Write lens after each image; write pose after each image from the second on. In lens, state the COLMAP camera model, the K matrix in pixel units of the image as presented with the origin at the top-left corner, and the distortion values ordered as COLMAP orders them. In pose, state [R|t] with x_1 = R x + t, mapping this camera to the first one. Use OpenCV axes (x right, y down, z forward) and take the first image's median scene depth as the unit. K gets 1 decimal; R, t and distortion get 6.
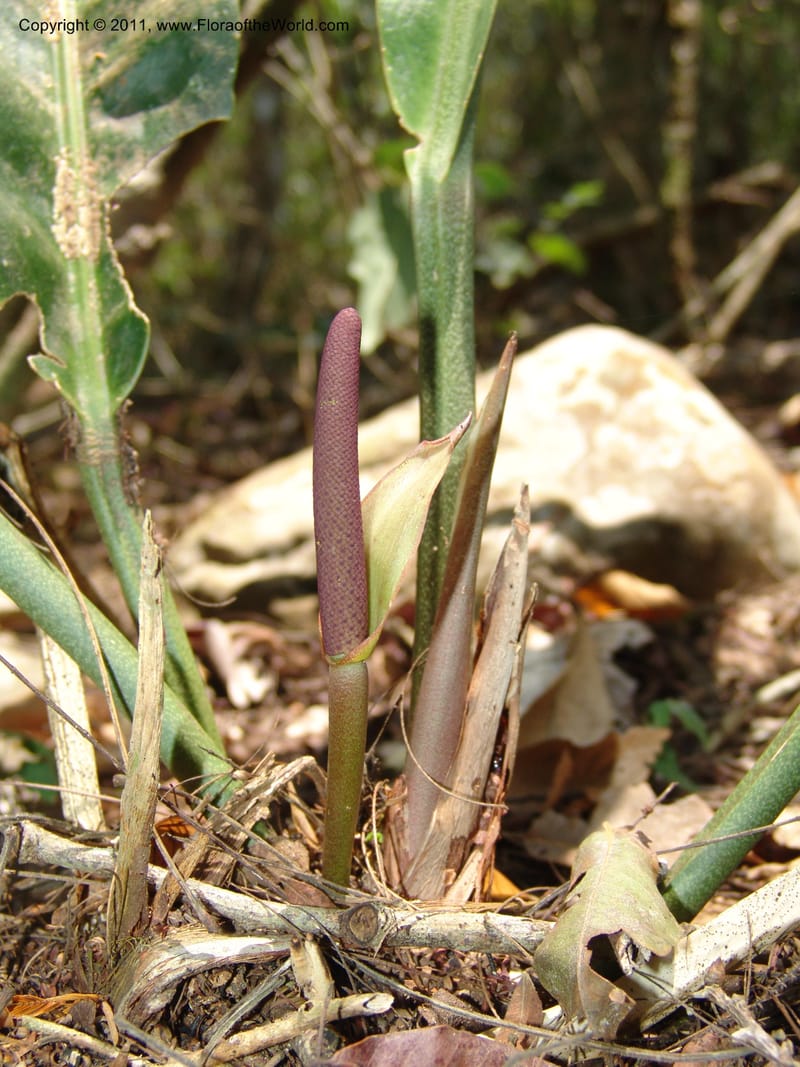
lens RADIAL K [[1511.7, 0, 400.0], [0, 1511.7, 533.5], [0, 0, 1]] dist [-0.090742, -0.043728]
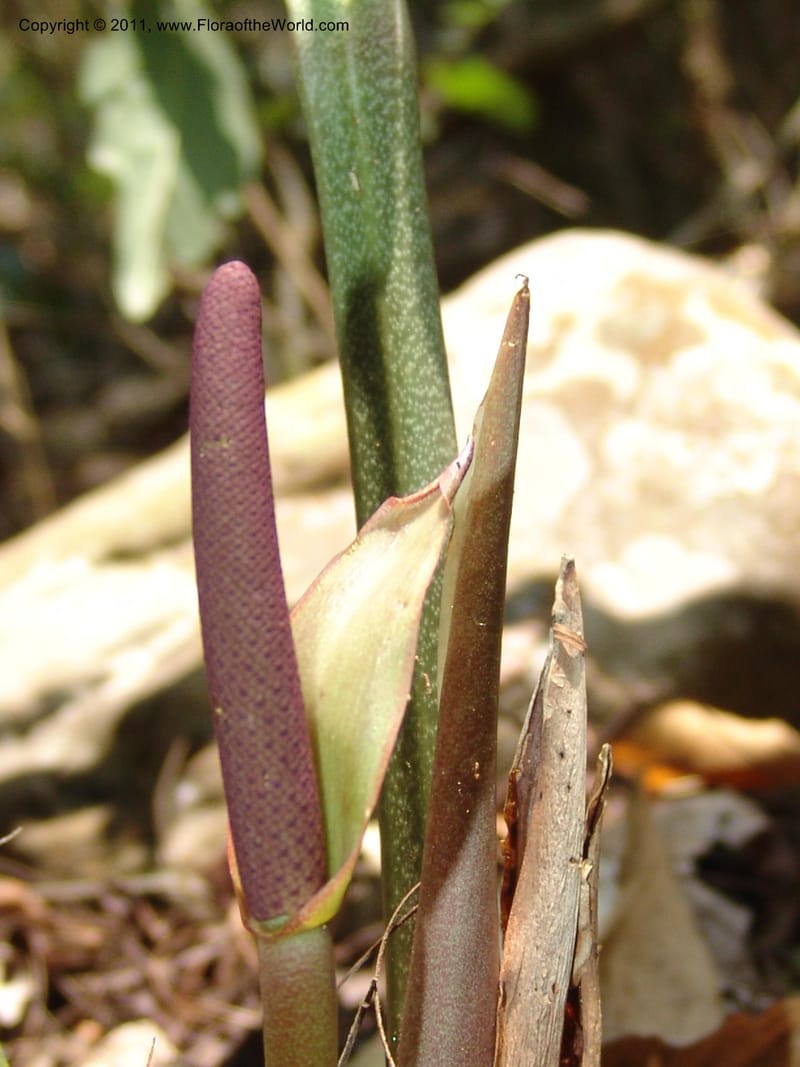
lens RADIAL K [[3001.3, 0, 400.0], [0, 3001.3, 533.5], [0, 0, 1]] dist [-0.144435, 0.475787]
pose [[0.992886, -0.093120, 0.074198, -0.053264], [0.096047, 0.994692, -0.036908, -0.008835], [-0.070367, 0.043772, 0.996560, -0.041459]]
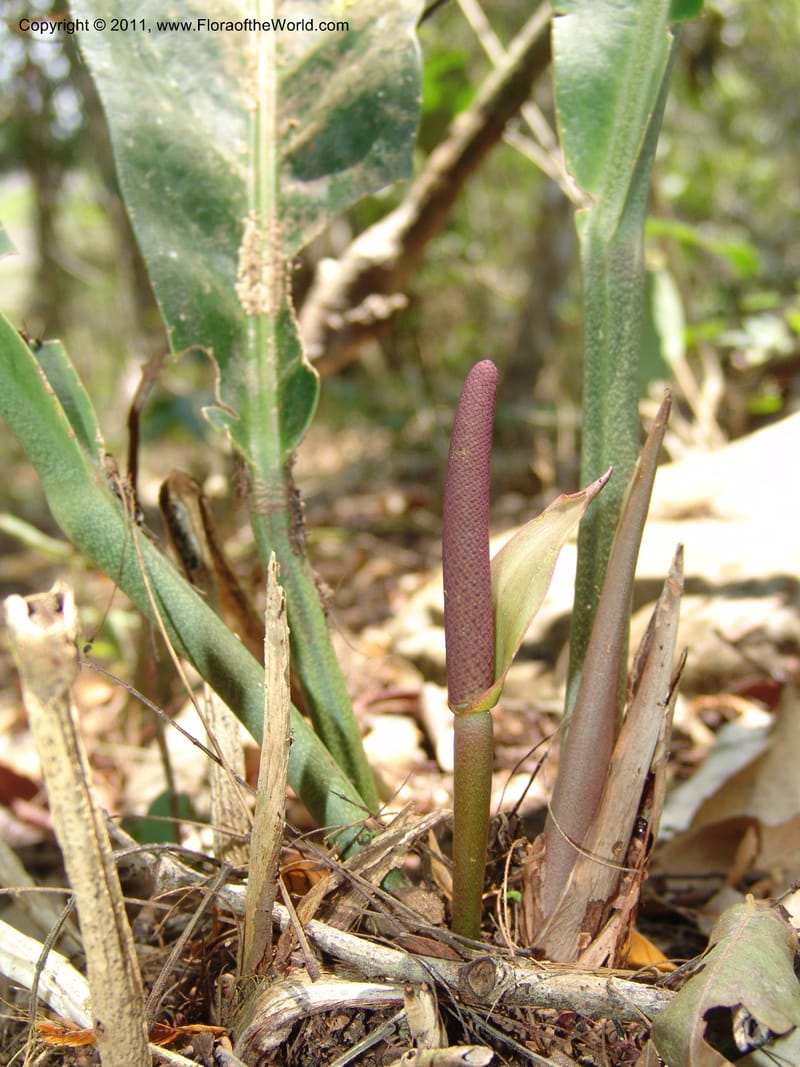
lens RADIAL K [[1511.7, 0, 400.0], [0, 1511.7, 533.5], [0, 0, 1]] dist [-0.090742, -0.043728]
pose [[0.983532, 0.029271, -0.178346, 0.079601], [-0.038292, 0.998144, -0.047348, 0.013936], [0.176629, 0.053397, 0.982828, 0.002741]]
